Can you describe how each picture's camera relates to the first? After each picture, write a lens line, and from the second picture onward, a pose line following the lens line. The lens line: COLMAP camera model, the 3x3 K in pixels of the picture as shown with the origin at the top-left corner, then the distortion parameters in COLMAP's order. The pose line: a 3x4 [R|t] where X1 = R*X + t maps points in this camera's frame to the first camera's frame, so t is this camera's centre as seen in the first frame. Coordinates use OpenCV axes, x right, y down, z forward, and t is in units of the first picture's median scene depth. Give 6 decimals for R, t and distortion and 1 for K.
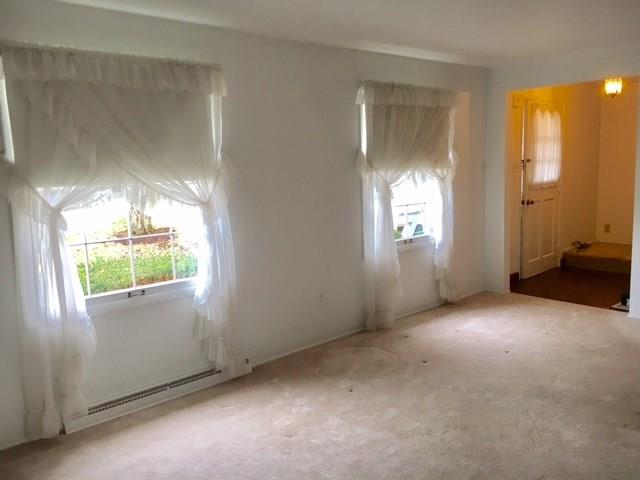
lens RADIAL K [[544.6, 0, 321.2], [0, 544.6, 239.0], [0, 0, 1]] dist [0.048335, -0.005142]
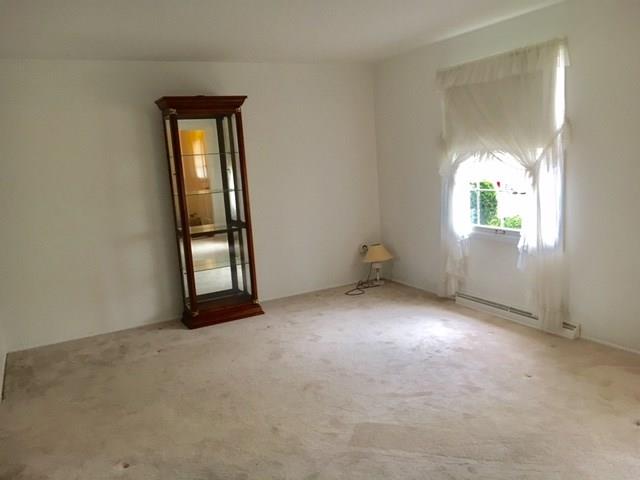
lens RADIAL K [[544.6, 0, 321.7], [0, 544.6, 239.6], [0, 0, 1]] dist [0.048335, -0.005142]
pose [[-0.246884, 0.209314, -0.946169, 1.070362], [-0.056697, 0.971601, 0.229734, -0.170509], [0.967385, 0.110362, -0.228005, 0.897668]]
